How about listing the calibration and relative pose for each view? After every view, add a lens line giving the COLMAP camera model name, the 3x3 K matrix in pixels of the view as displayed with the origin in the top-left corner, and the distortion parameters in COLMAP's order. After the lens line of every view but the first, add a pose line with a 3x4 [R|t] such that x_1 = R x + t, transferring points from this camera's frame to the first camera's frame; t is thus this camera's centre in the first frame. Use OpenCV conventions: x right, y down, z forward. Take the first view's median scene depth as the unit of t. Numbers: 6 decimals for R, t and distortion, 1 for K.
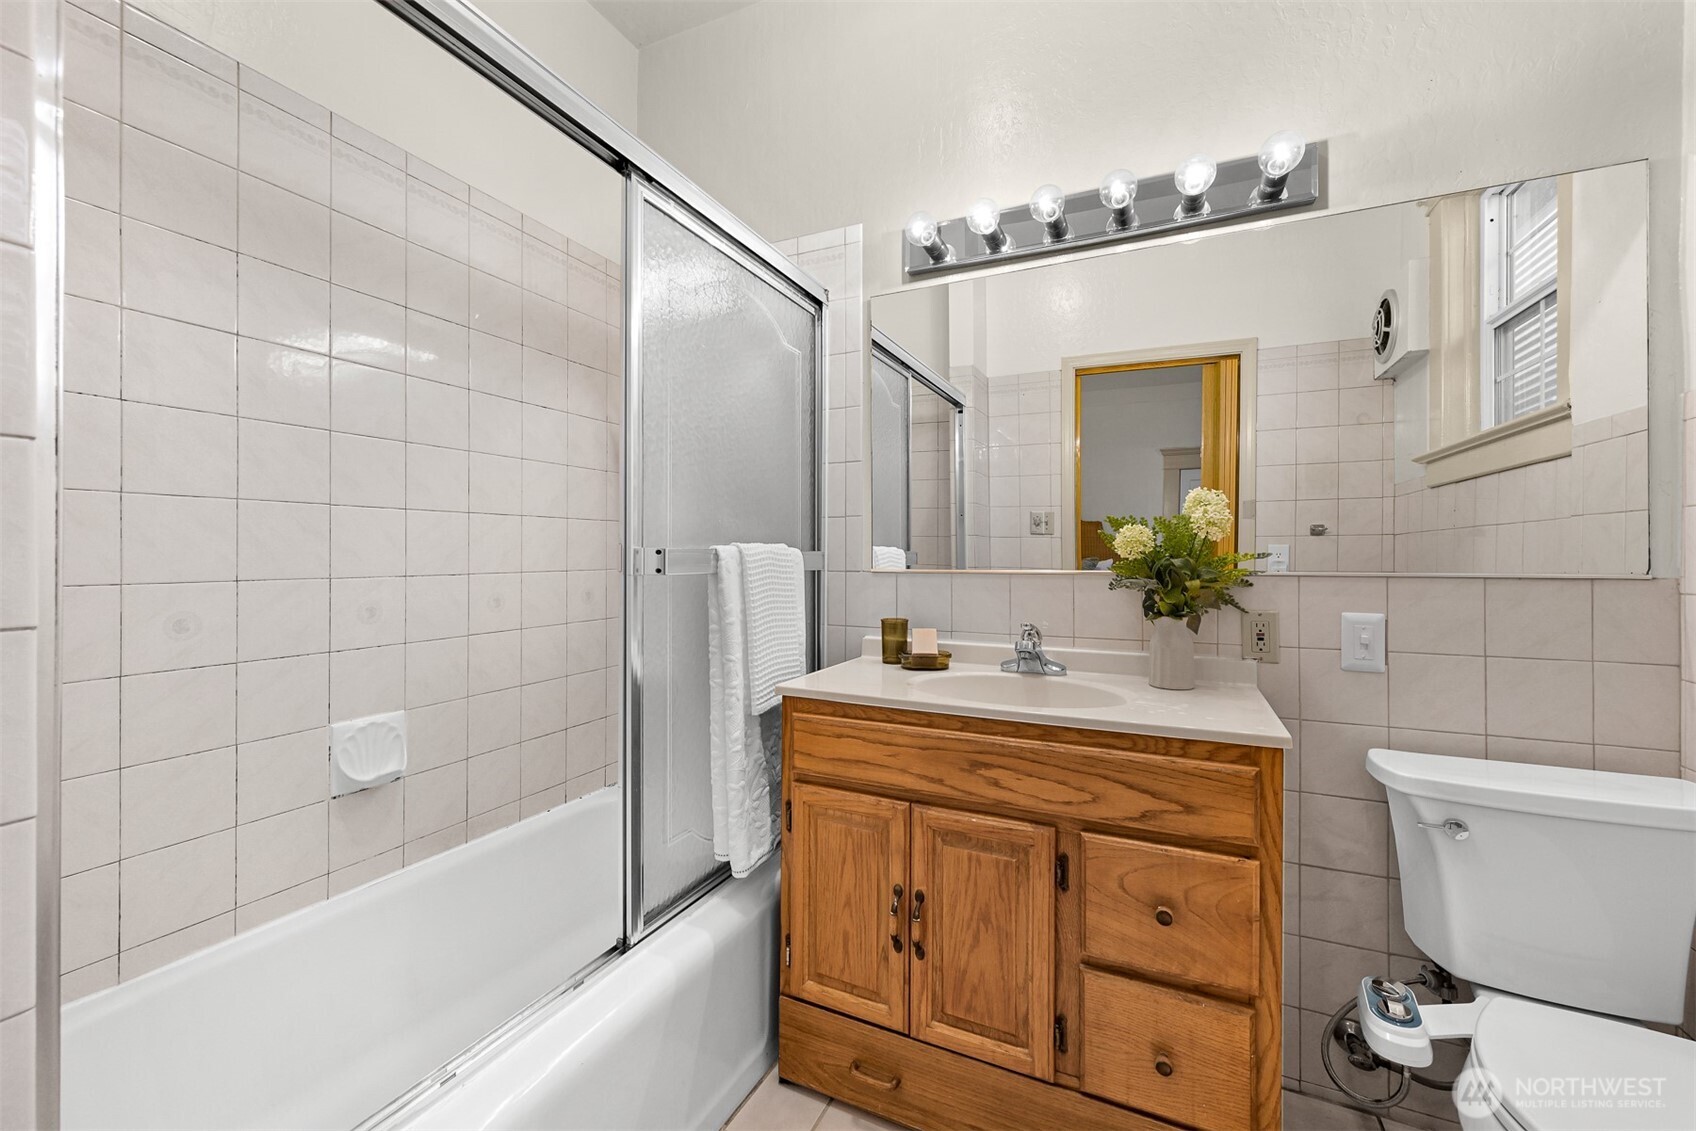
lens RADIAL K [[681.0, 0, 850.8], [0, 681.0, 550.1], [0, 0, 1]] dist [0.000042, -0.000004]
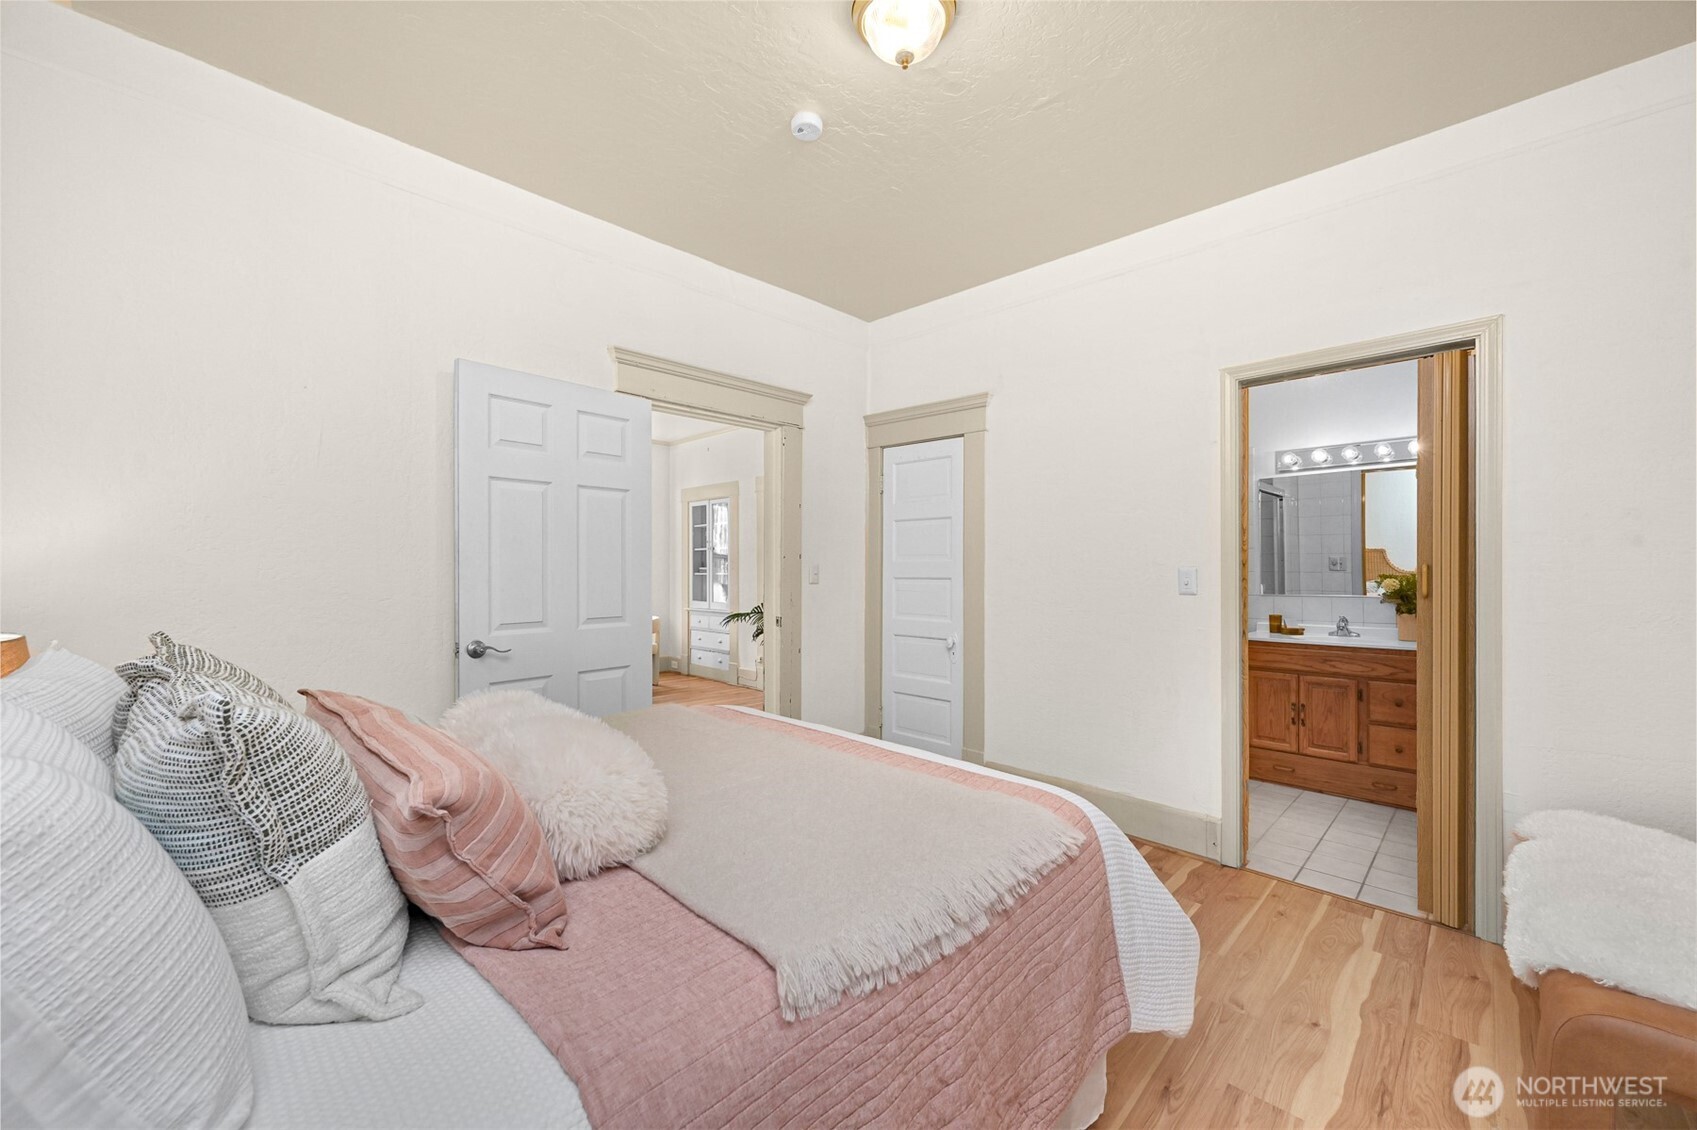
lens RADIAL K [[665.2, 0, 859.6], [0, 665.2, 568.7], [0, 0, 1]] dist [0.000651, -0.000038]
pose [[0.947291, -0.005556, -0.320326, -0.795962], [0.004639, 0.999983, -0.003627, -0.085104], [0.320341, 0.001950, 0.947300, -2.364139]]
